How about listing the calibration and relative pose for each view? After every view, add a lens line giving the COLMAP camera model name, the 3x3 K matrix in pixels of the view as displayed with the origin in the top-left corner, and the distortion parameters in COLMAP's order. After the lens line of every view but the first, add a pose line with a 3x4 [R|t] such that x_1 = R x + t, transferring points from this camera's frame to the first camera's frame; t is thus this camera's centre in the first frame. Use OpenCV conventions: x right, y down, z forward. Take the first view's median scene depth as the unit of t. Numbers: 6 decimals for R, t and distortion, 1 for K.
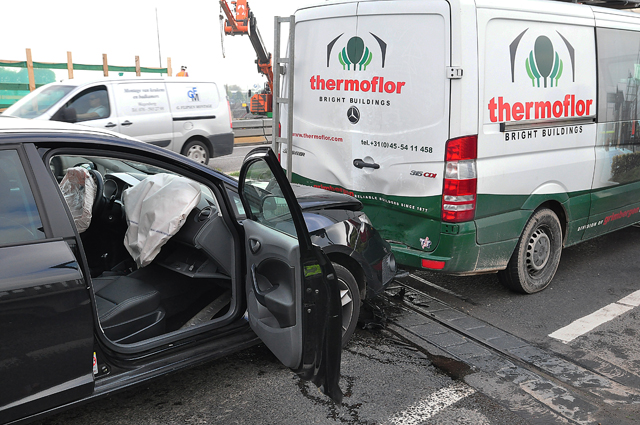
lens RADIAL K [[682.1, 0, 332.9], [0, 682.1, 222.8], [0, 0, 1]] dist [0.014277, 0.211137]
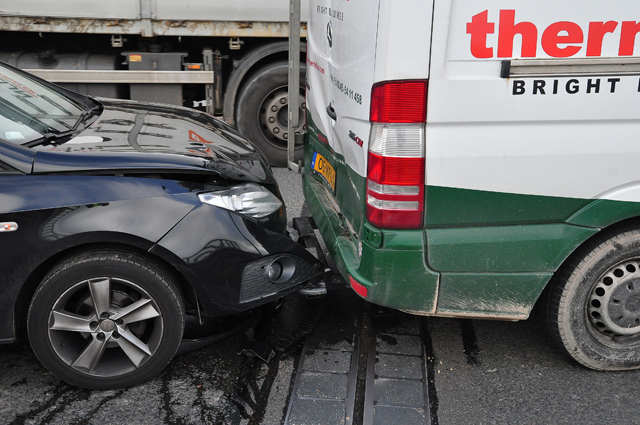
lens RADIAL K [[682.1, 0, 332.9], [0, 682.1, 222.8], [0, 0, 1]] dist [0.014277, 0.211137]
pose [[0.827139, 0.186778, -0.530052, 0.453142], [-0.124750, 0.980648, 0.150887, -0.087589], [0.547977, -0.058680, 0.834433, 0.482370]]
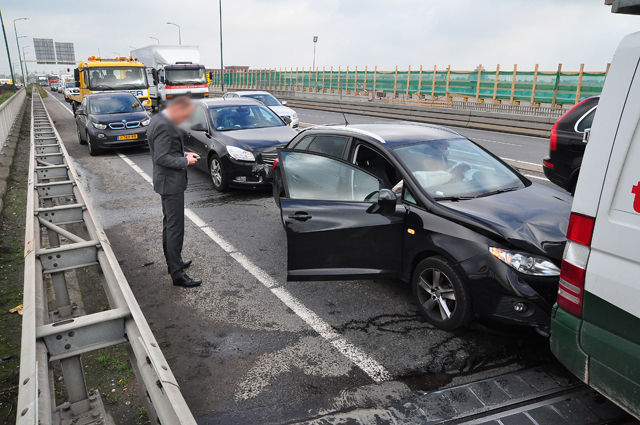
lens RADIAL K [[460.8, 0, 320.0], [0, 460.8, 212.5], [0, 0, 1]] dist [-0.154816, 0.123184]
pose [[-0.235269, 0.275571, -0.932046, 0.737449], [-0.187331, 0.928126, 0.321698, -0.233131], [0.953706, 0.250287, -0.166737, 0.769159]]
